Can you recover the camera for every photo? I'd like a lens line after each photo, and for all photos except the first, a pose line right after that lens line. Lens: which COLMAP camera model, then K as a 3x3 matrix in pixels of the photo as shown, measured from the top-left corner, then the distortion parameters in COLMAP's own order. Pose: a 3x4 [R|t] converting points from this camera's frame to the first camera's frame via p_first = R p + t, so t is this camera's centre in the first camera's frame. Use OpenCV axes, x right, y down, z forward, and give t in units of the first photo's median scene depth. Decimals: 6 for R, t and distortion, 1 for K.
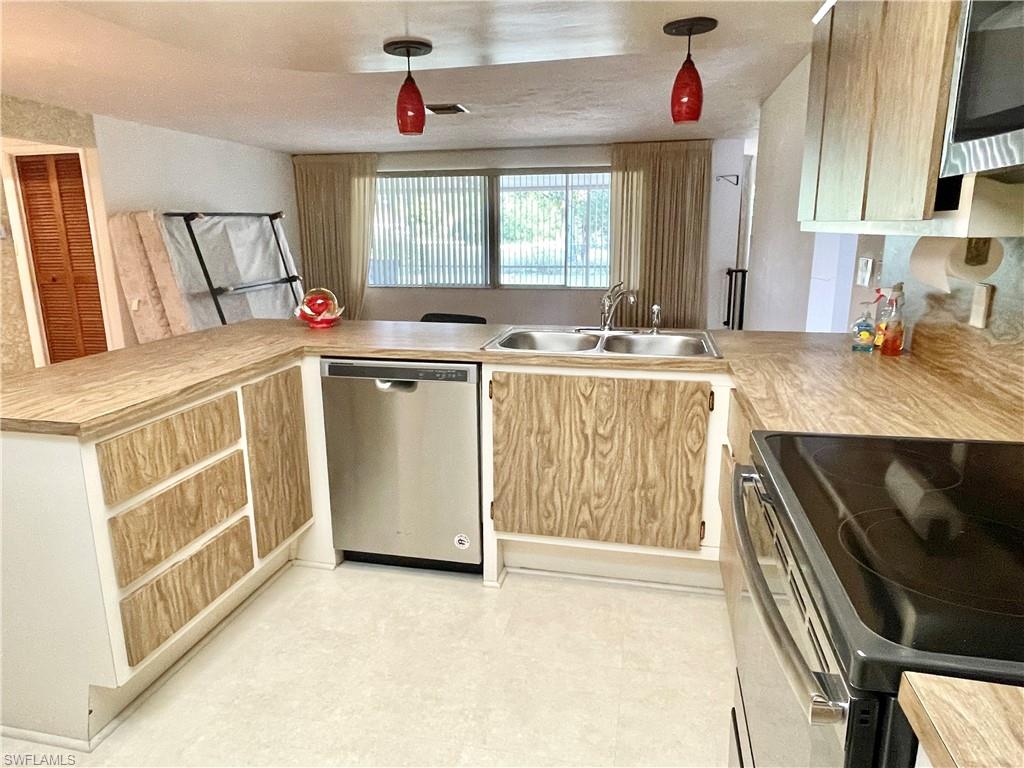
lens RADIAL K [[653.8, 0, 506.5], [0, 653.8, 375.2], [0, 0, 1]] dist [0.036516, -0.047775]
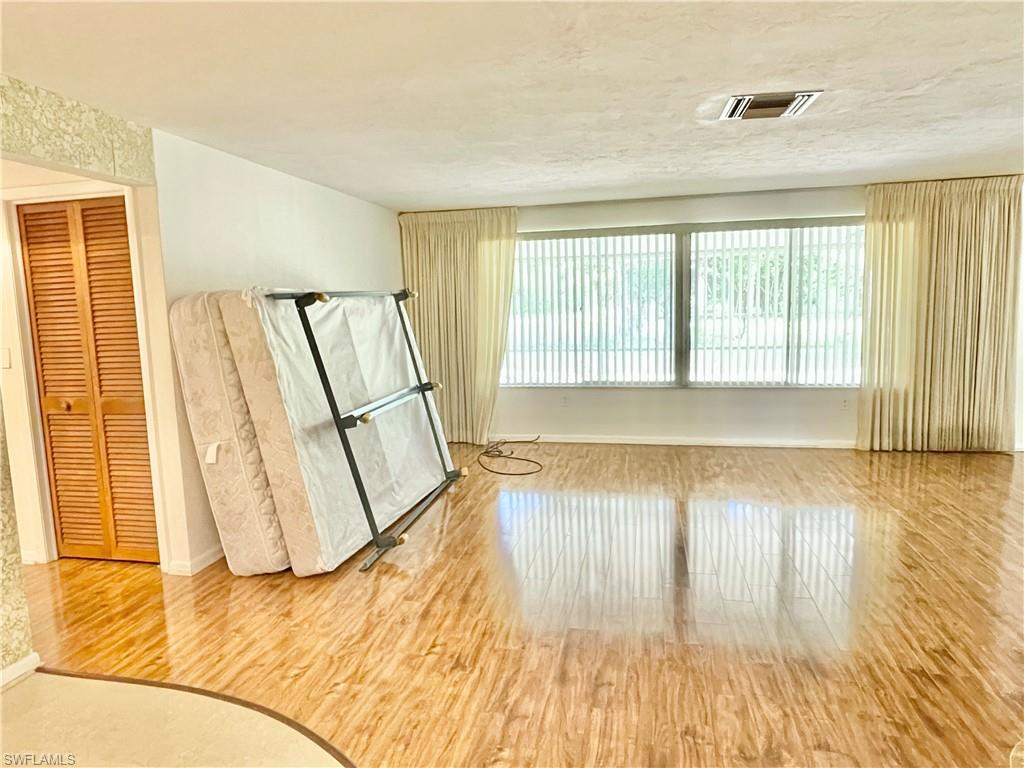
lens RADIAL K [[653.8, 0, 506.5], [0, 653.8, 375.2], [0, 0, 1]] dist [0.036516, -0.047775]
pose [[0.999838, -0.017927, -0.001463, -0.298867], [0.017665, 0.994033, -0.107640, -0.105245], [0.003384, 0.107597, 0.994189, 0.417568]]
